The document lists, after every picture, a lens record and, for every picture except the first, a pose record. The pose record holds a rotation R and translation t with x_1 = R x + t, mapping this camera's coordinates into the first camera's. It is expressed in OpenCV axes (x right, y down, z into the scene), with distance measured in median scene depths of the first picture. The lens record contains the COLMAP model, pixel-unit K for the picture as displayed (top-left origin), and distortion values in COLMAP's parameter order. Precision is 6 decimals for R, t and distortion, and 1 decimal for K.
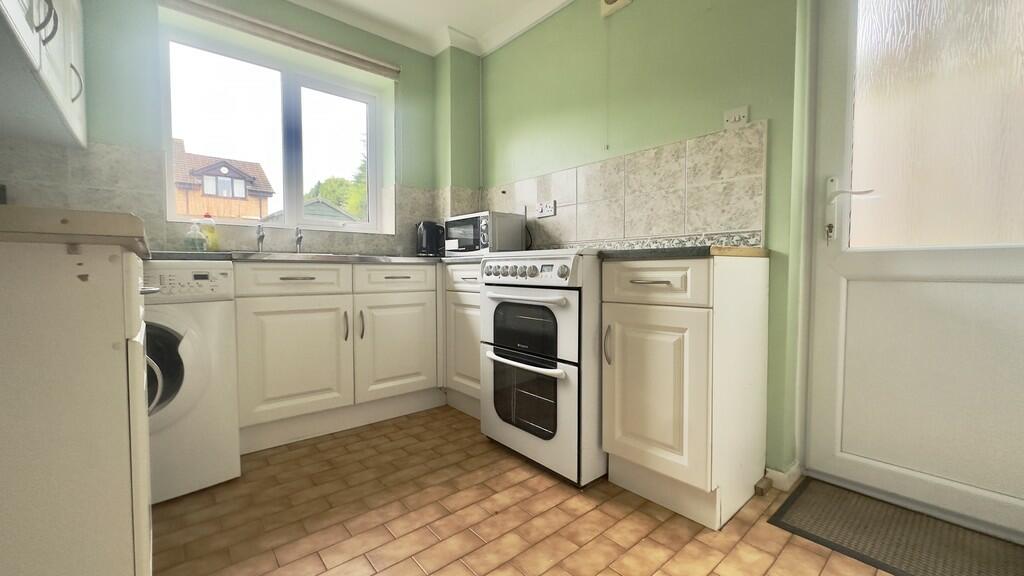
lens RADIAL K [[408.1, 0, 511.2], [0, 408.1, 286.8], [0, 0, 1]] dist [-0.000713, 0.000086]
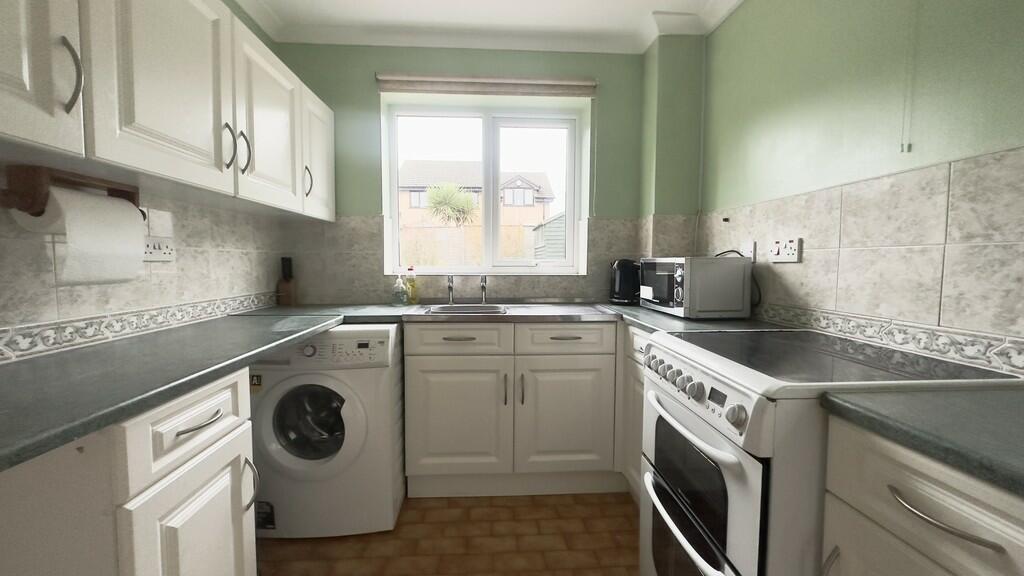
lens RADIAL K [[408.1, 0, 511.2], [0, 408.1, 286.8], [0, 0, 1]] dist [-0.000713, 0.000086]
pose [[0.795565, 0.042506, -0.604376, 0.158784], [-0.029088, 0.999065, 0.031976, -0.169837], [0.605170, -0.007859, 0.796057, 0.273993]]
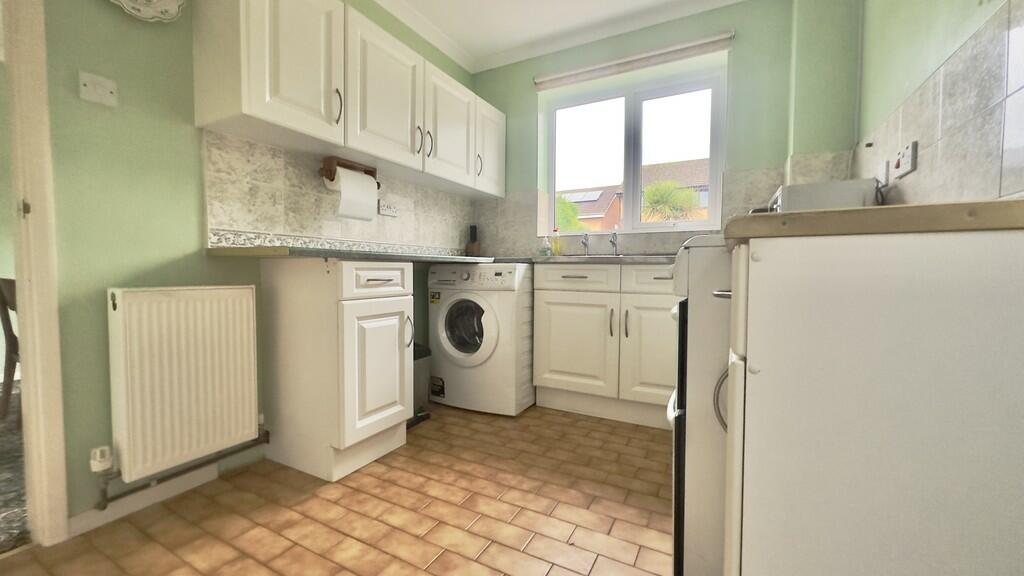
lens RADIAL K [[407.5, 0, 512.0], [0, 407.5, 288.0], [0, 0, 1]] dist [0.000069, 0.000040]
pose [[0.357479, 0.044680, -0.932852, 0.497657], [-0.043426, 0.998570, 0.031186, -0.016383], [0.932911, 0.029362, 0.358908, 0.376824]]
